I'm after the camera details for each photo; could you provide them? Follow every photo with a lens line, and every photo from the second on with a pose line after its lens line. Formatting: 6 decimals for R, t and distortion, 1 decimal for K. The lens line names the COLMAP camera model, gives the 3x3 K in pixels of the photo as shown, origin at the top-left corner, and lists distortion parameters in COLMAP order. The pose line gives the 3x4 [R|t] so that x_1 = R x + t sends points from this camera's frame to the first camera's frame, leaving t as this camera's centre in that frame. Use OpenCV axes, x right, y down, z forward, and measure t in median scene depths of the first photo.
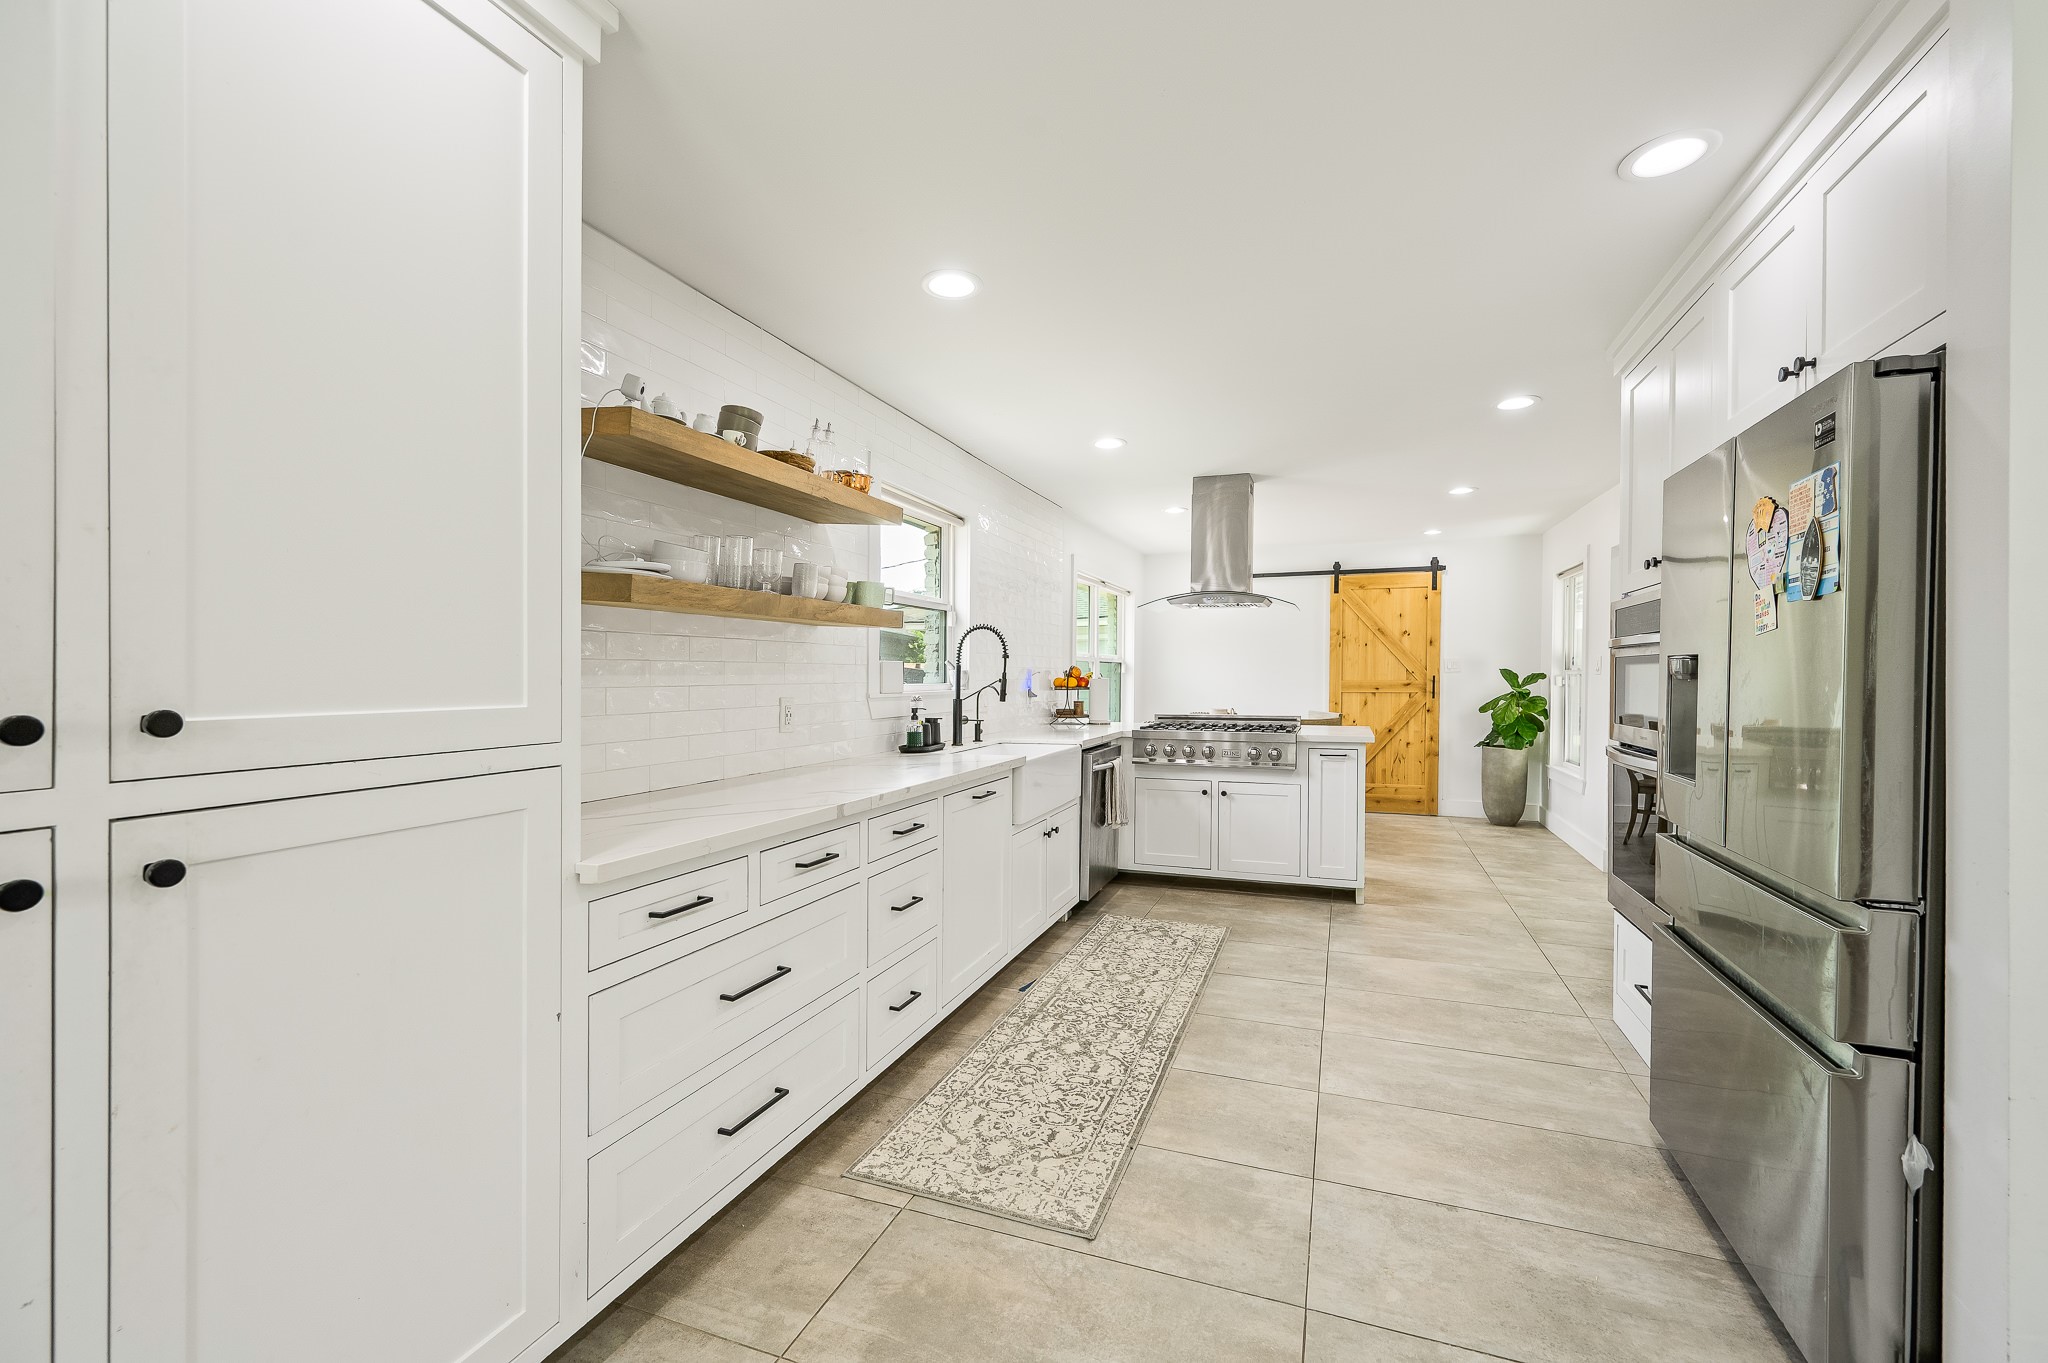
lens RADIAL K [[815.0, 0, 1030.8], [0, 815.0, 658.0], [0, 0, 1]] dist [-0.000617, 0.000450]
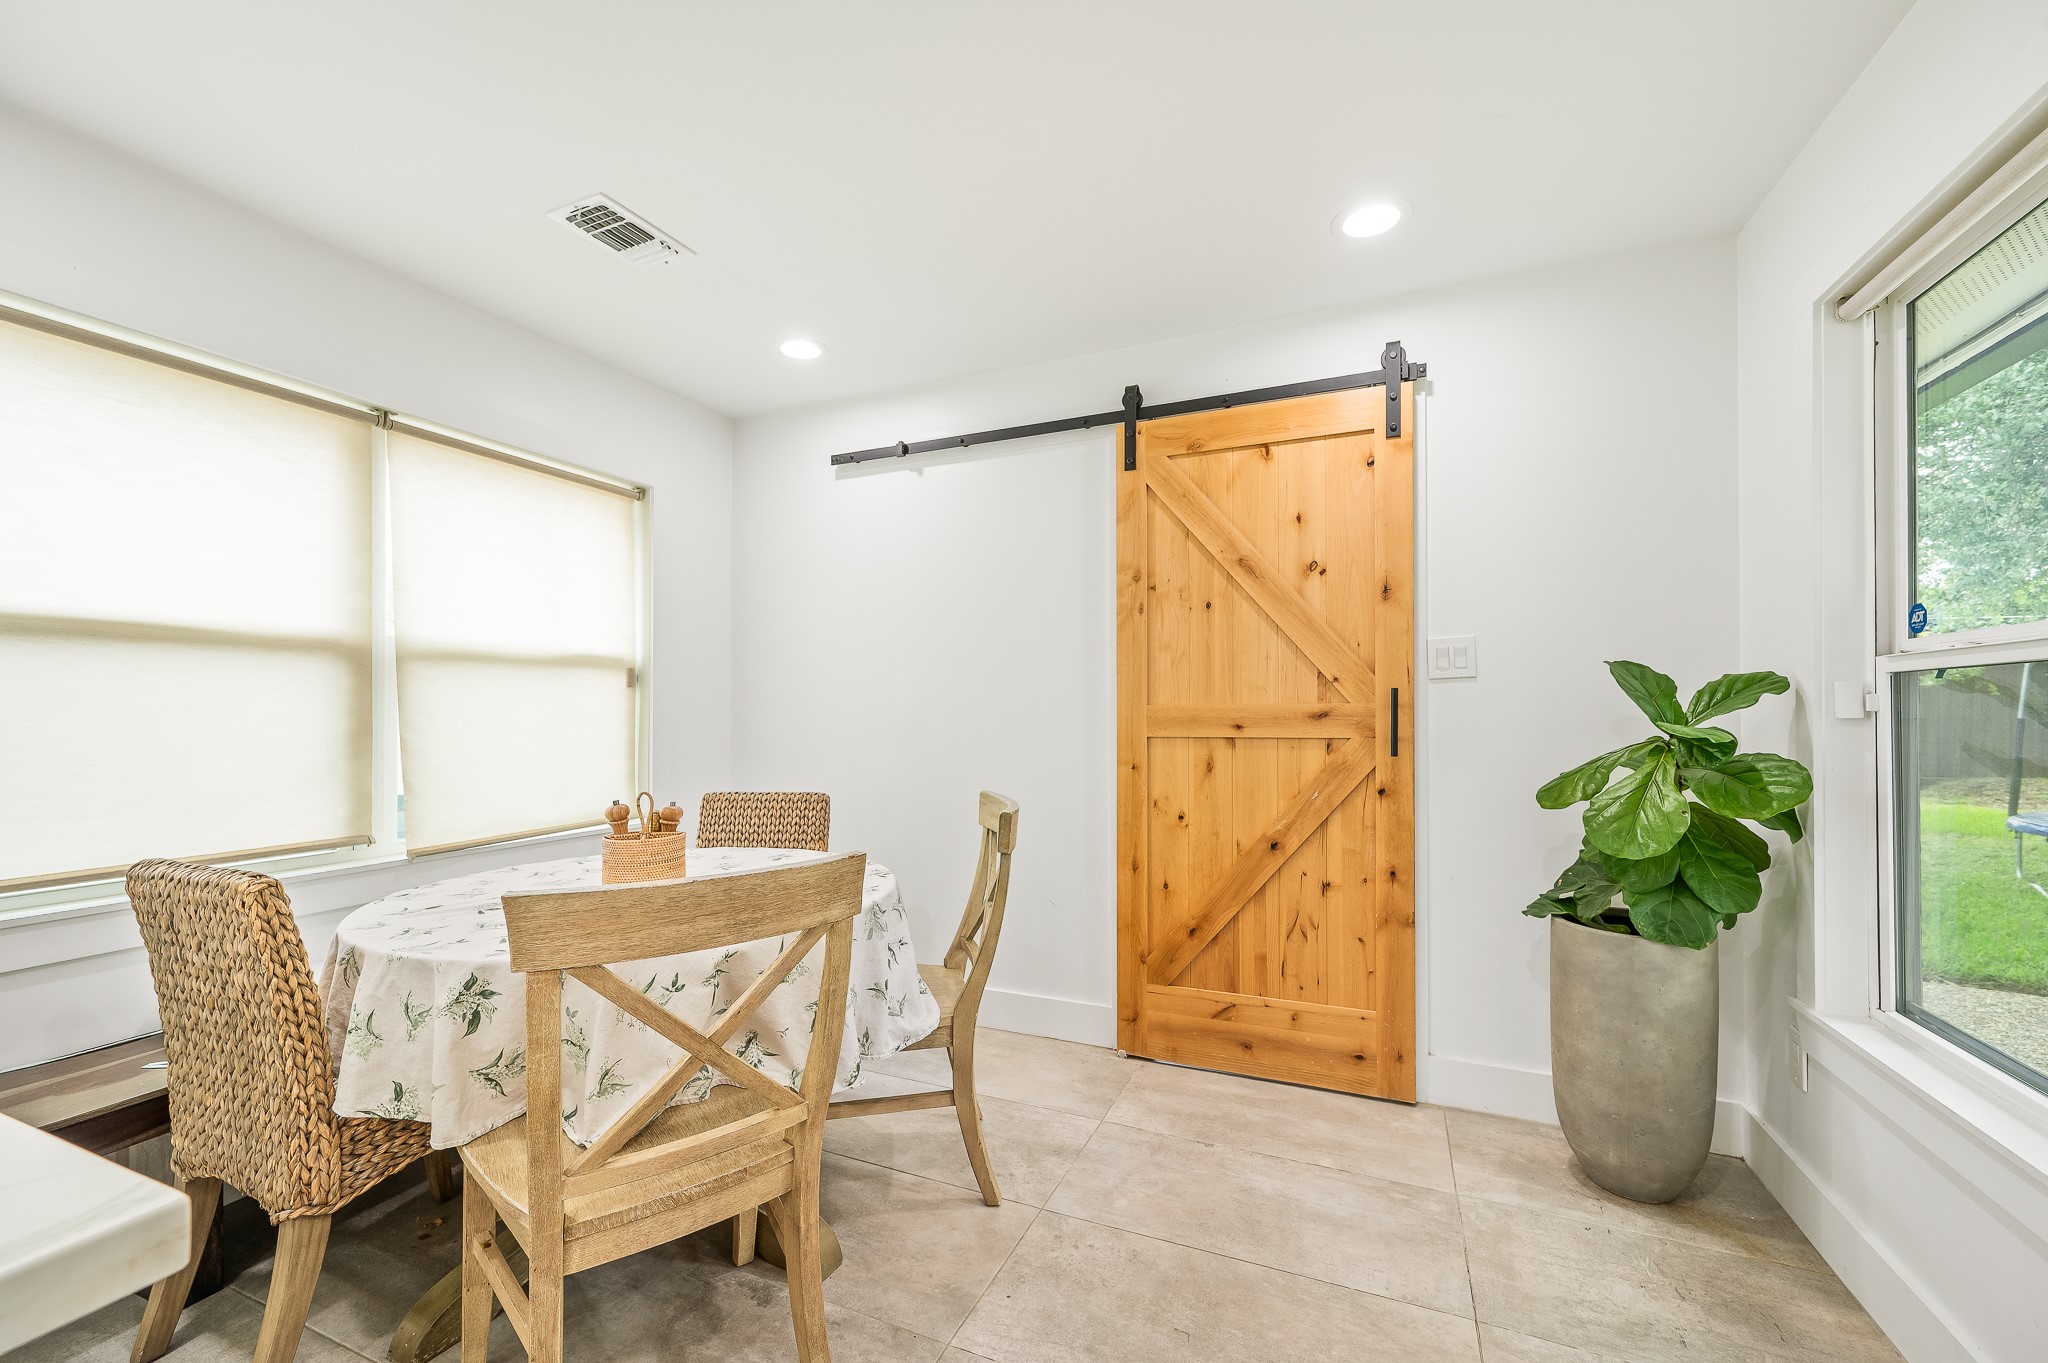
lens RADIAL K [[815.0, 0, 1011.5], [0, 815.0, 673.8], [0, 0, 1]] dist [-0.000617, 0.000450]
pose [[0.998499, -0.001444, -0.054750, 0.496998], [-0.000395, 0.999437, -0.033562, 0.037588], [0.054767, 0.033533, 0.997936, 0.917622]]
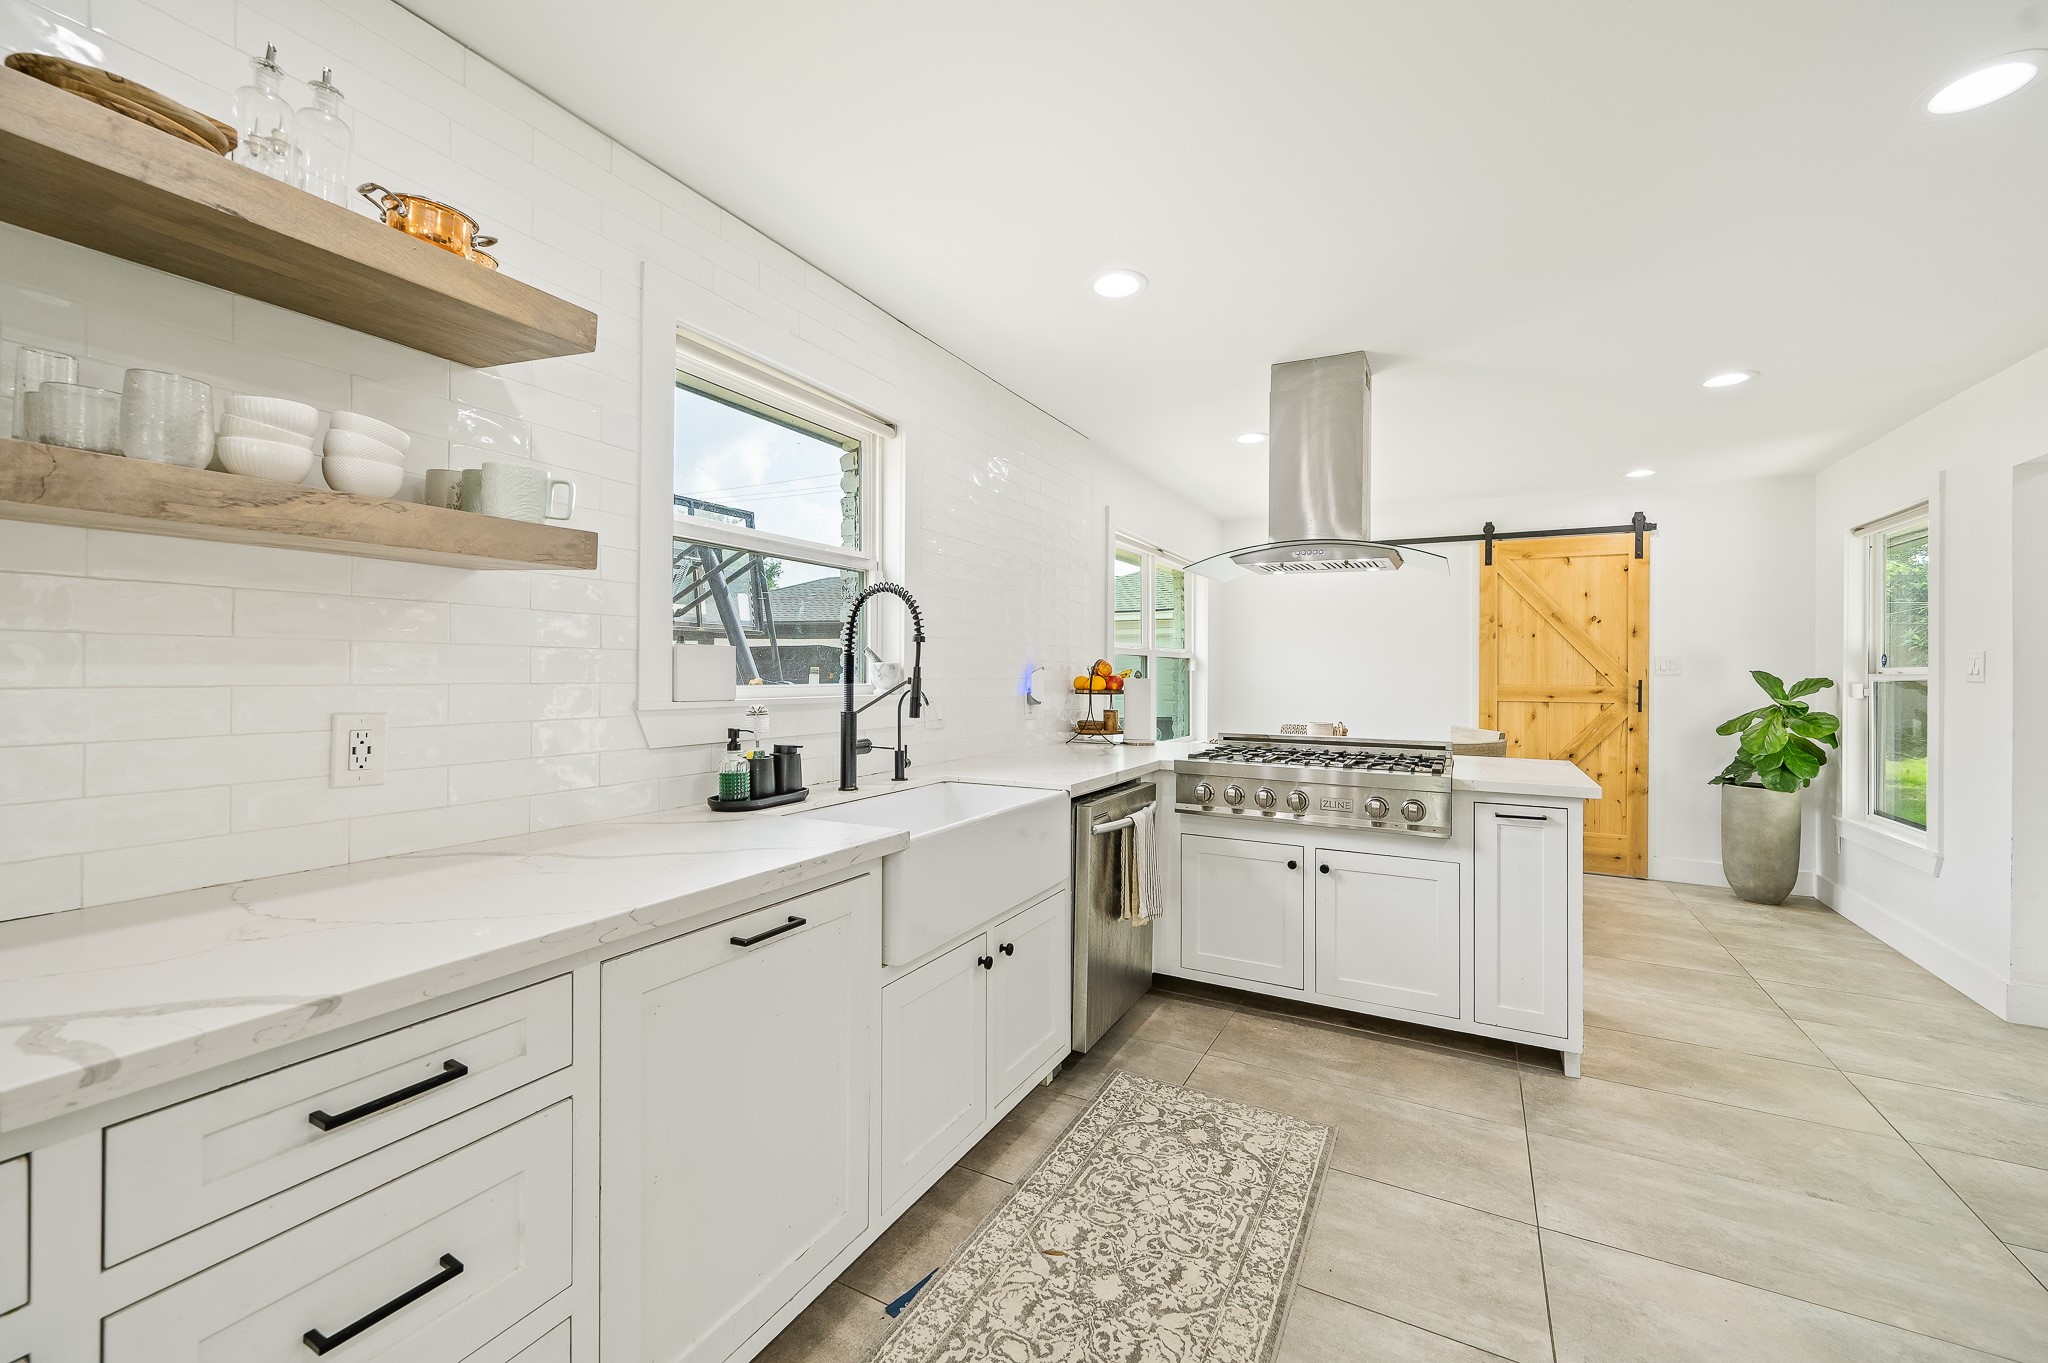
lens RADIAL K [[815.0, 0, 1012.4], [0, 815.0, 631.3], [0, 0, 1]] dist [-0.000617, 0.000450]
pose [[0.989926, 0.003398, -0.141545, 0.080519], [-0.007582, 0.999550, -0.029032, 0.006272], [0.141382, 0.029812, 0.989506, 0.315763]]
